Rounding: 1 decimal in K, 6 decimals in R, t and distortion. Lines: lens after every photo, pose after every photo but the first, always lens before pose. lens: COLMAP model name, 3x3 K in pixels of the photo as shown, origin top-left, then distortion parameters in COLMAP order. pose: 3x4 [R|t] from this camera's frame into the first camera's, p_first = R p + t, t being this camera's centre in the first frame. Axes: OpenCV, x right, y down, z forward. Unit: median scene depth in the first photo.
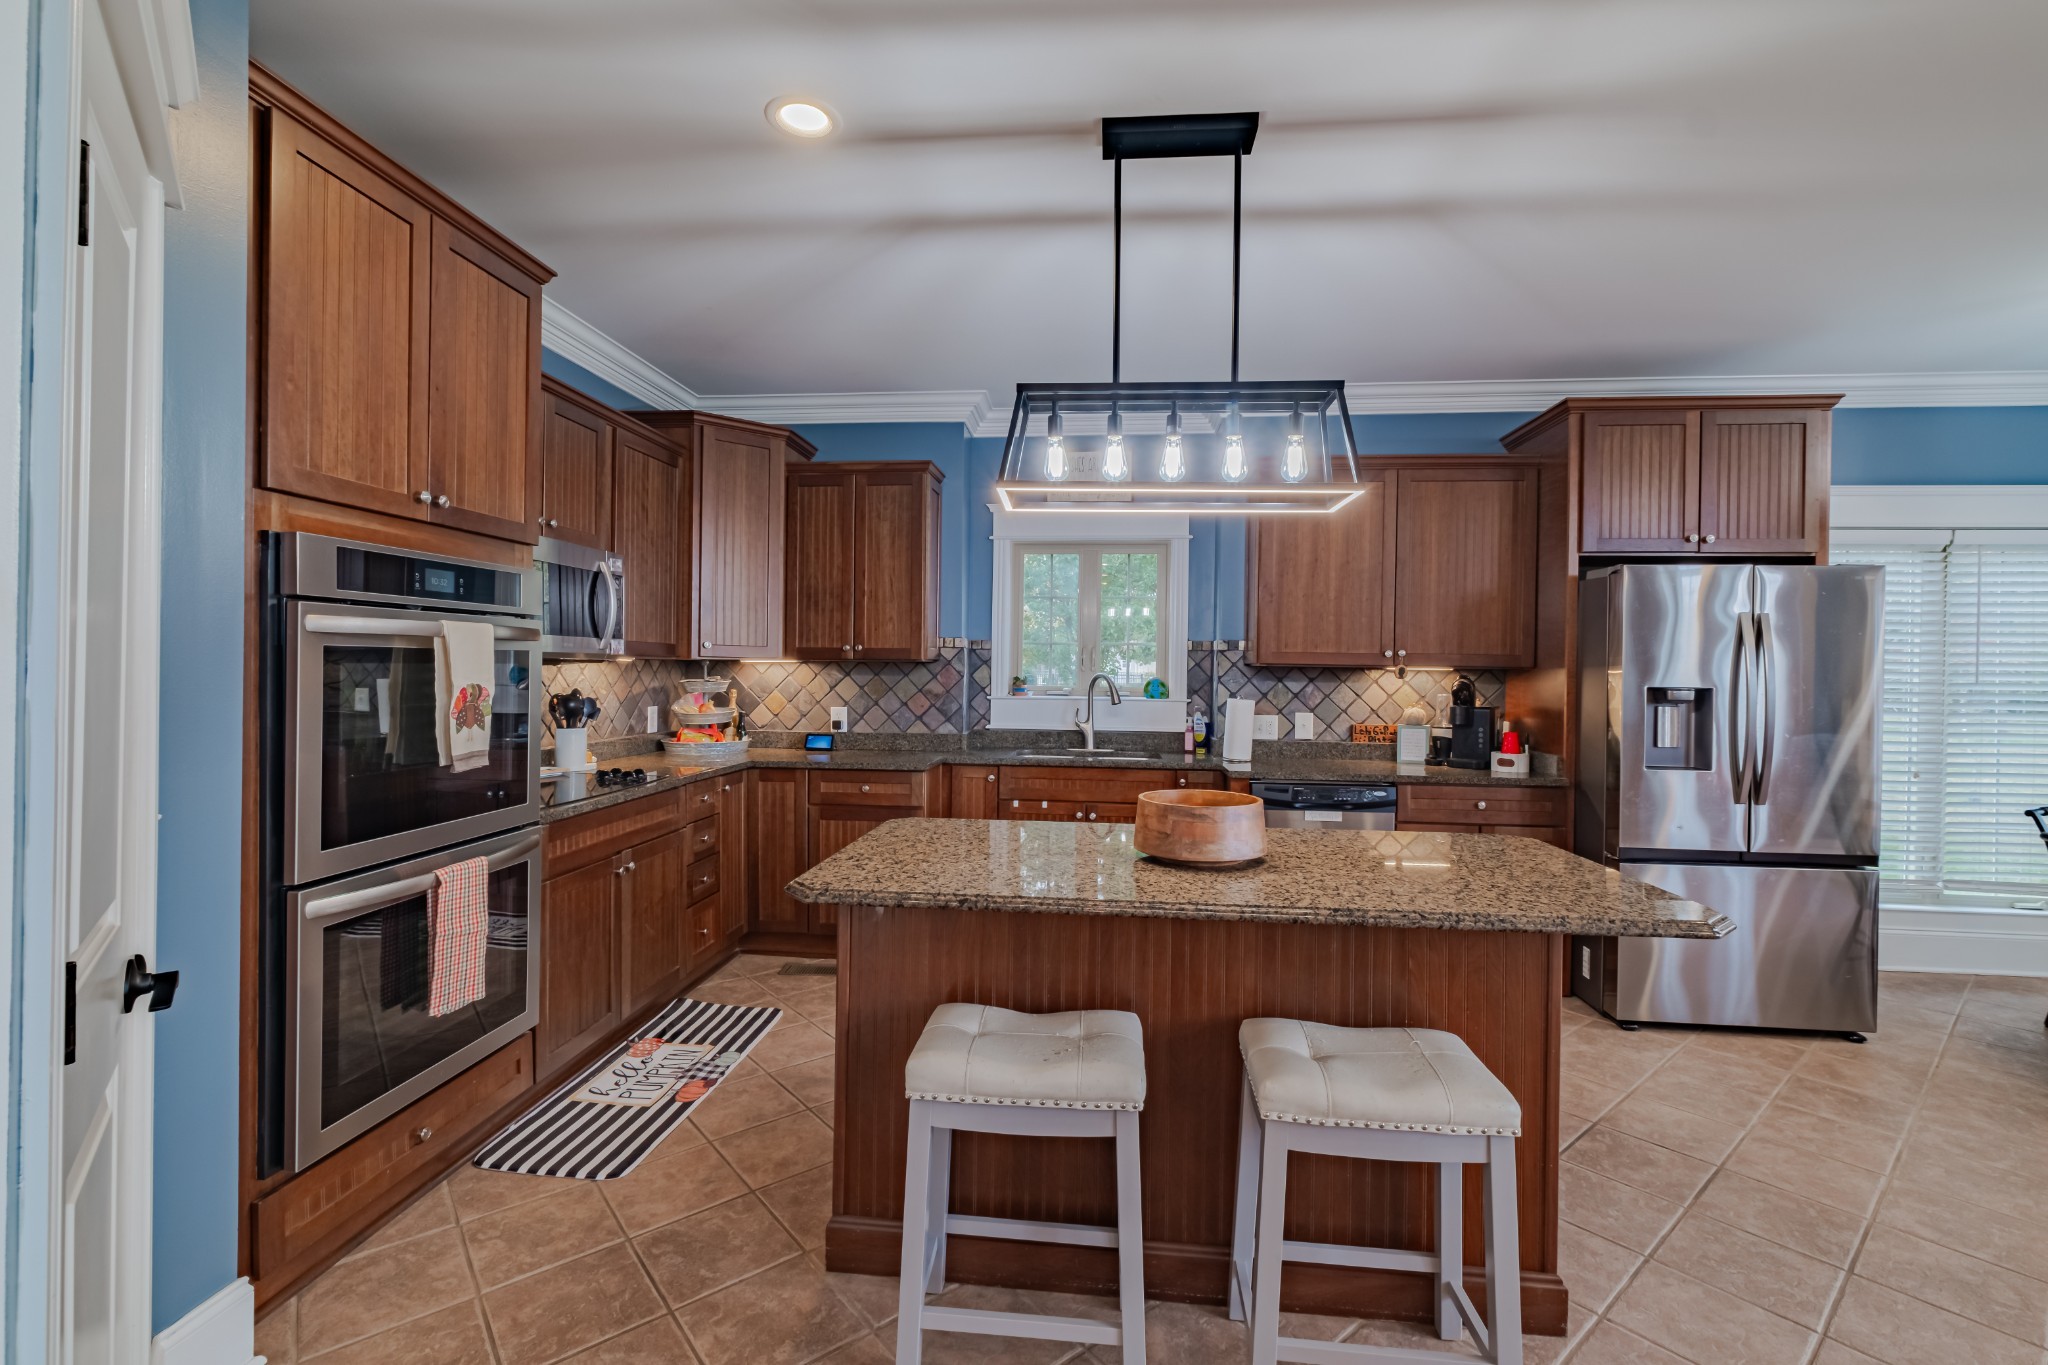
lens RADIAL K [[902.3, 0, 1022.8], [0, 902.3, 676.3], [0, 0, 1]] dist [-0.000696, -0.000082]
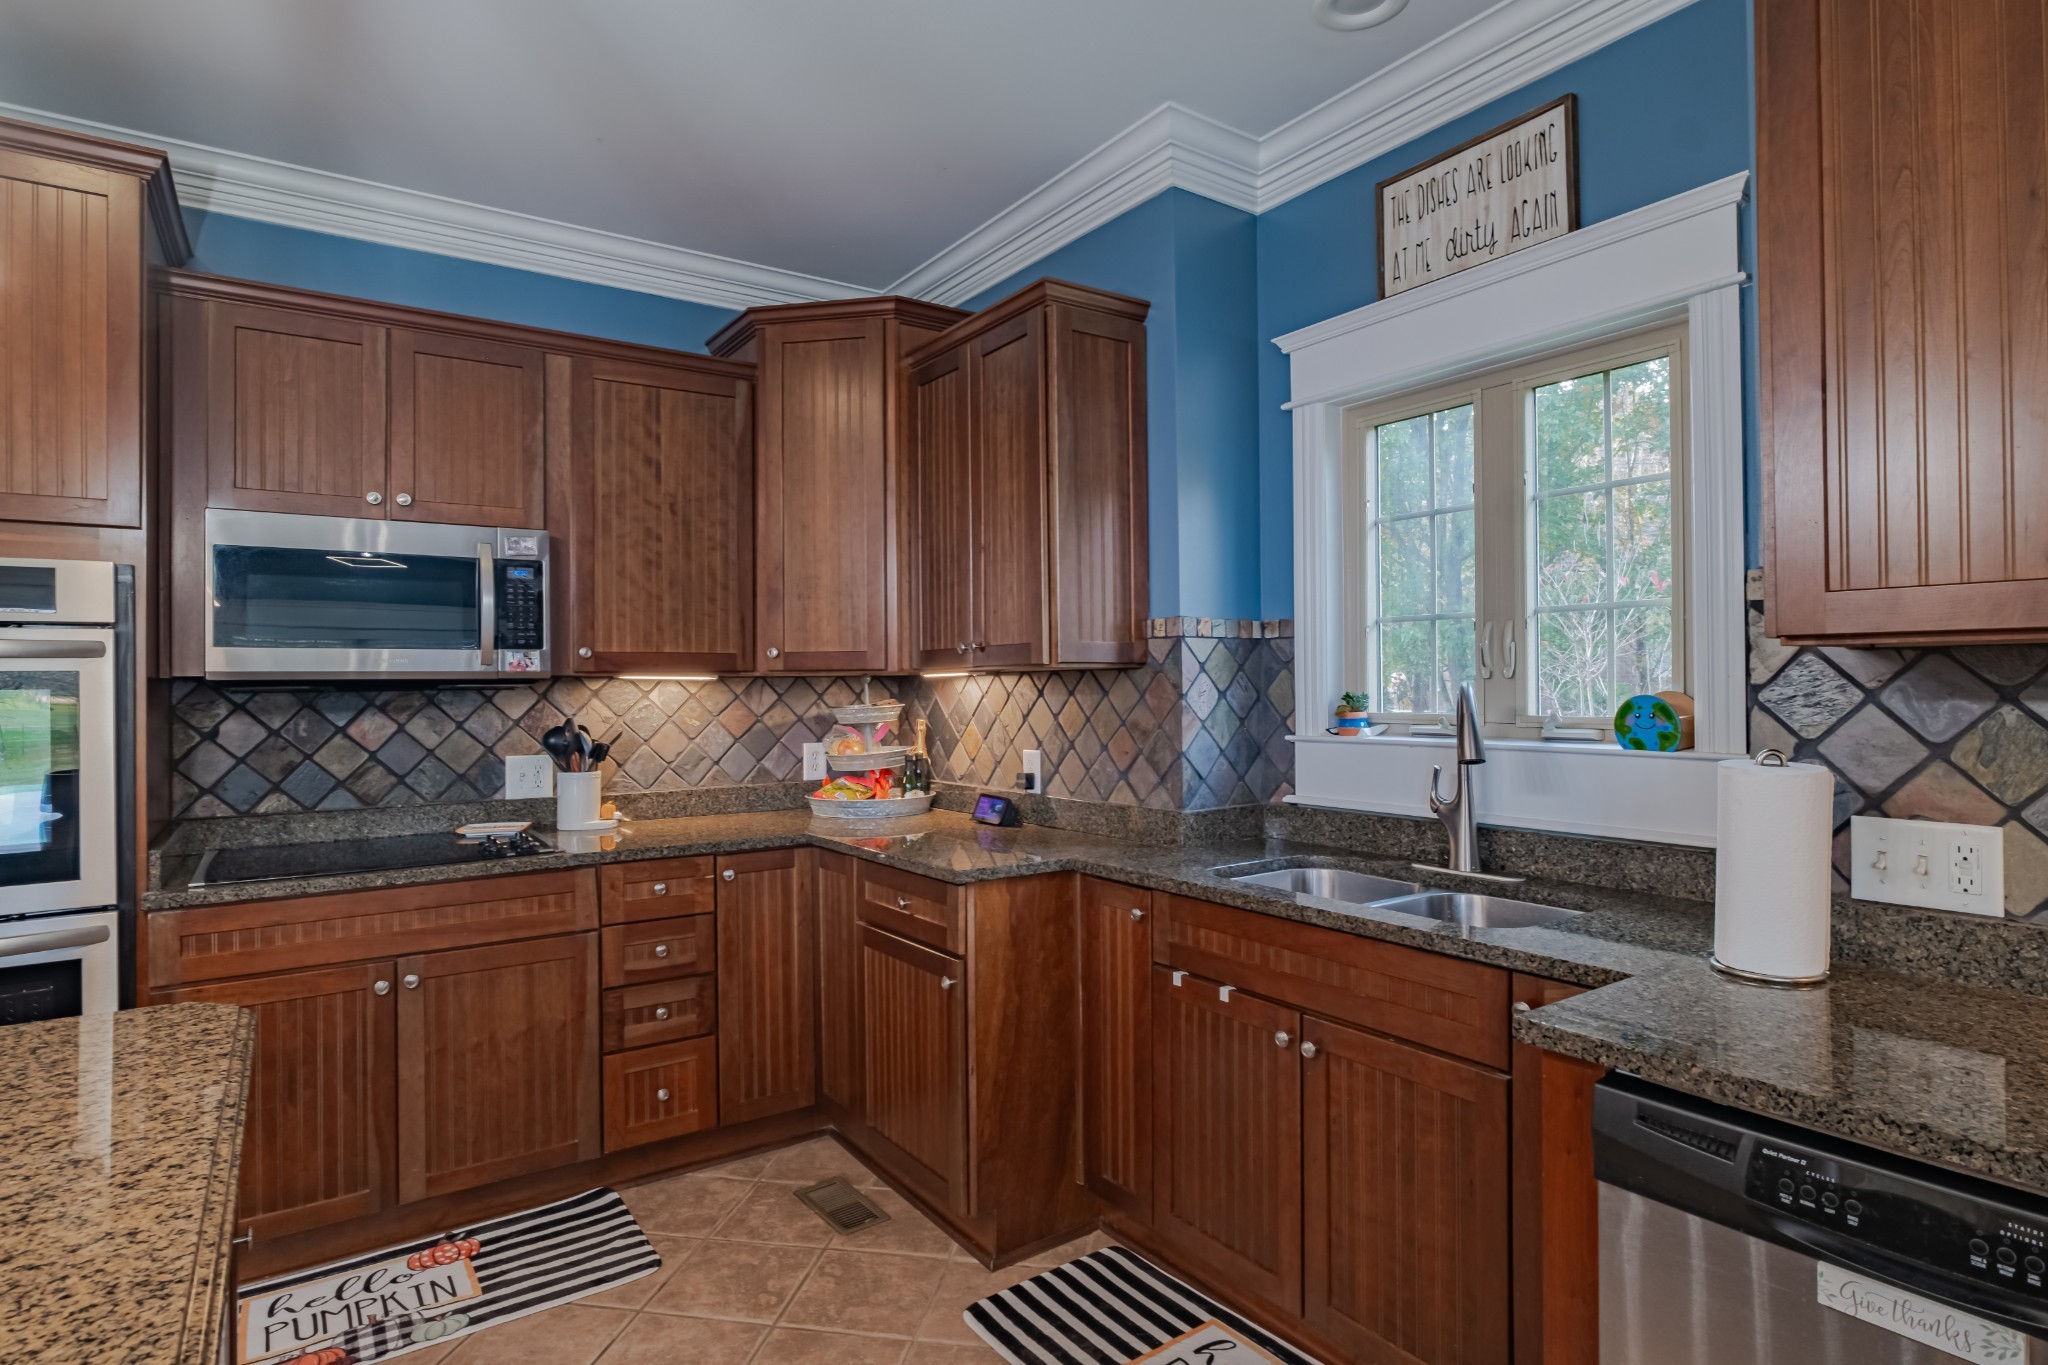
lens RADIAL K [[1084.3, 0, 1020.8], [0, 1084.3, 673.3], [0, 0, 1]] dist [-0.005346, -0.000610]
pose [[0.642211, -0.027227, -0.766044, 0.354296], [0.011496, 0.999599, -0.025891, 0.002678], [0.766442, 0.007821, 0.642266, 0.587629]]
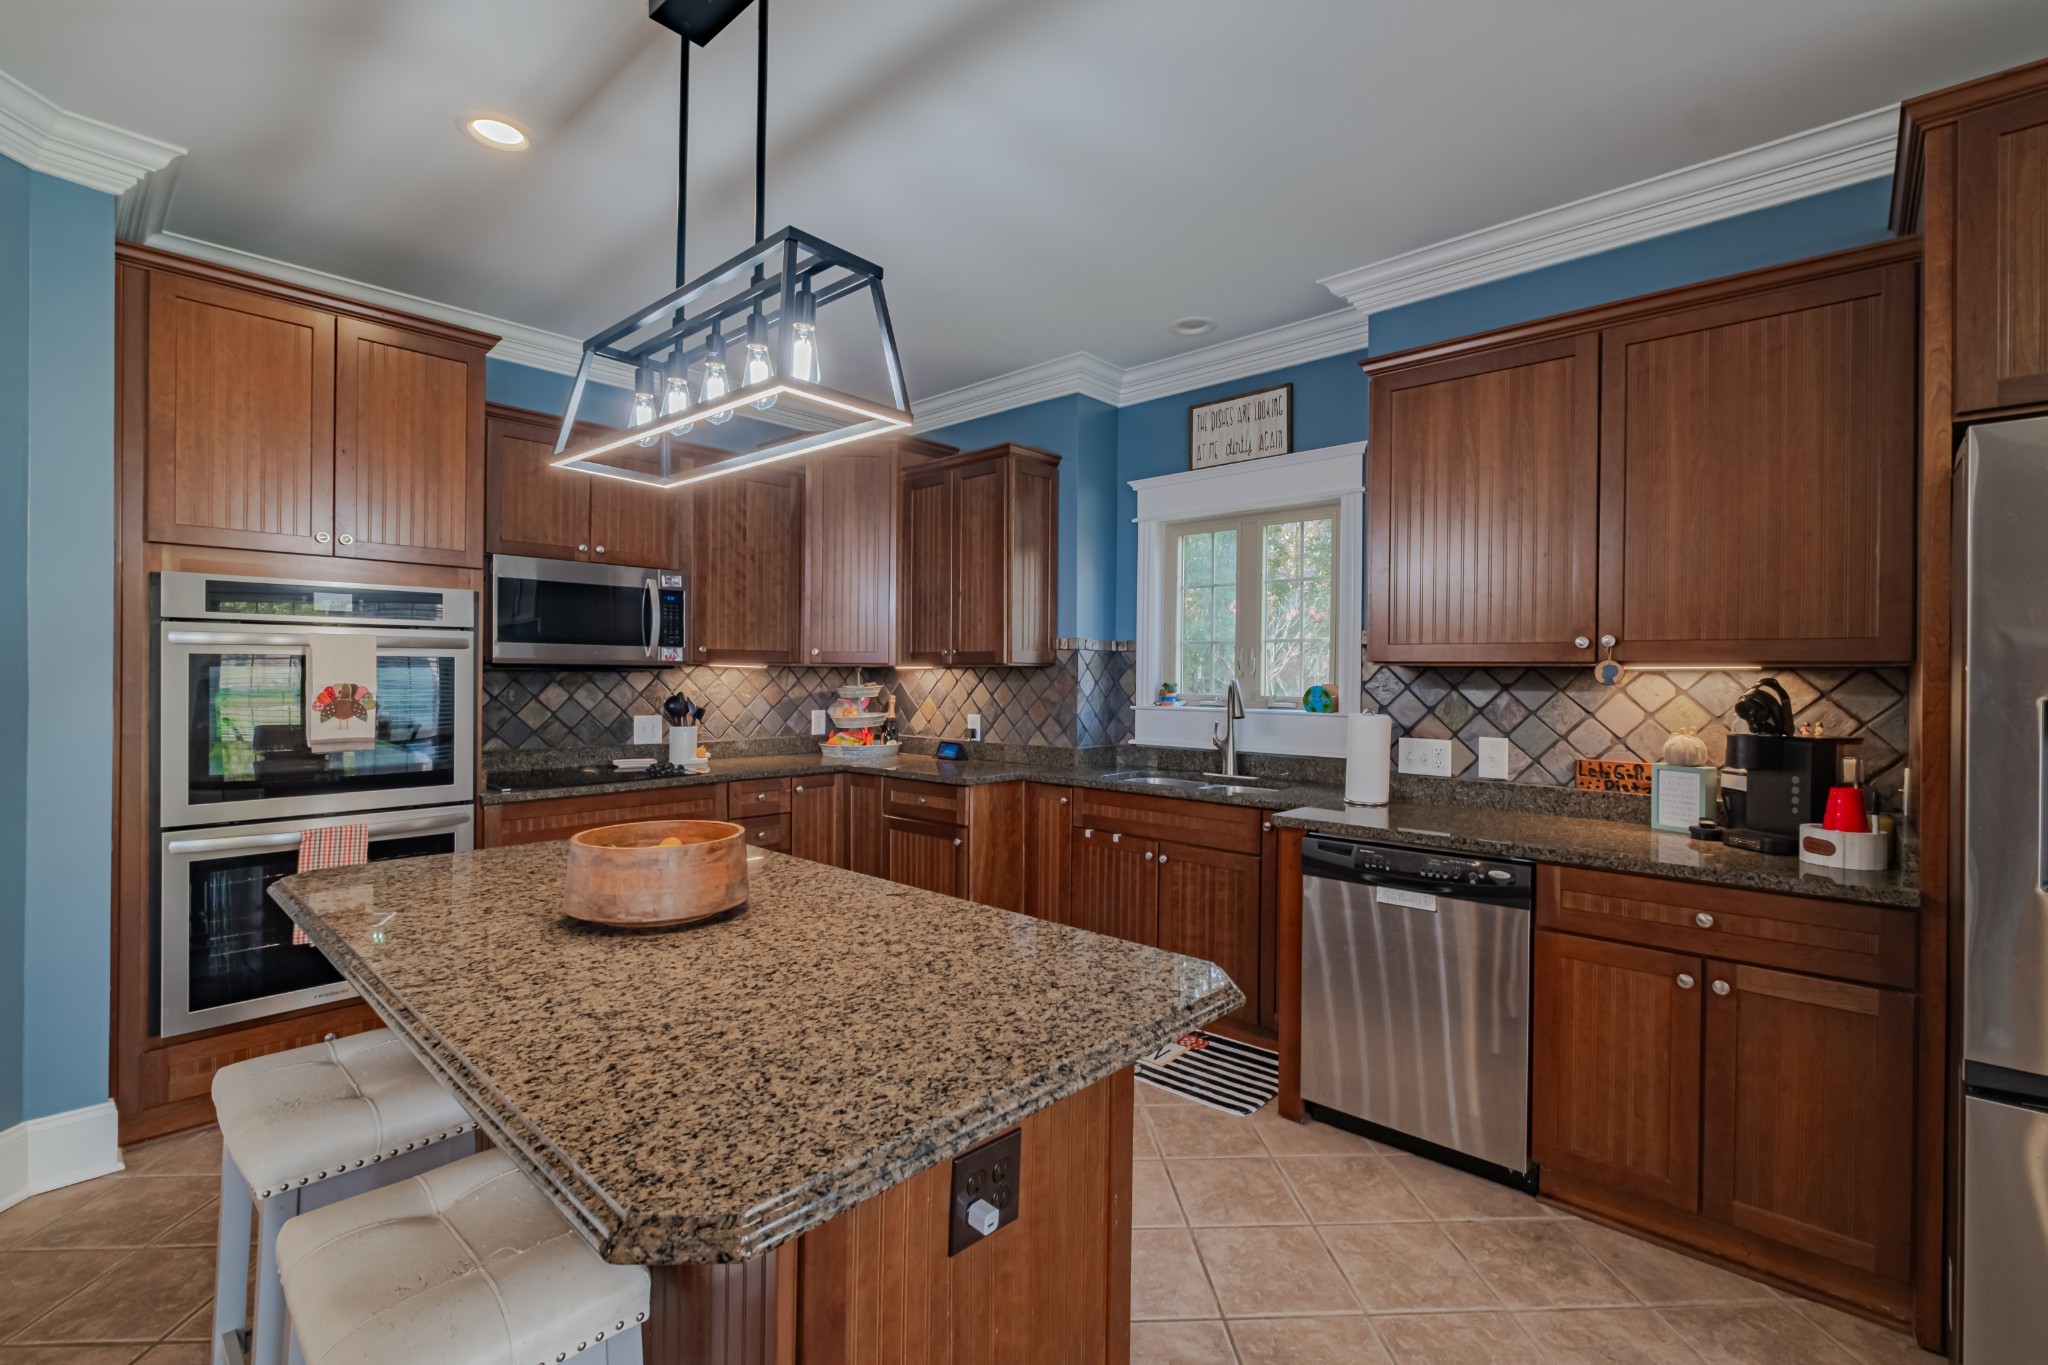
lens RADIAL K [[902.3, 0, 1022.8], [0, 902.3, 676.3], [0, 0, 1]] dist [-0.000696, -0.000082]
pose [[0.798861, -0.005159, -0.601493, 0.445256], [-0.002919, 0.999918, -0.012453, 0.005525], [0.601508, 0.011704, 0.798781, 0.287339]]
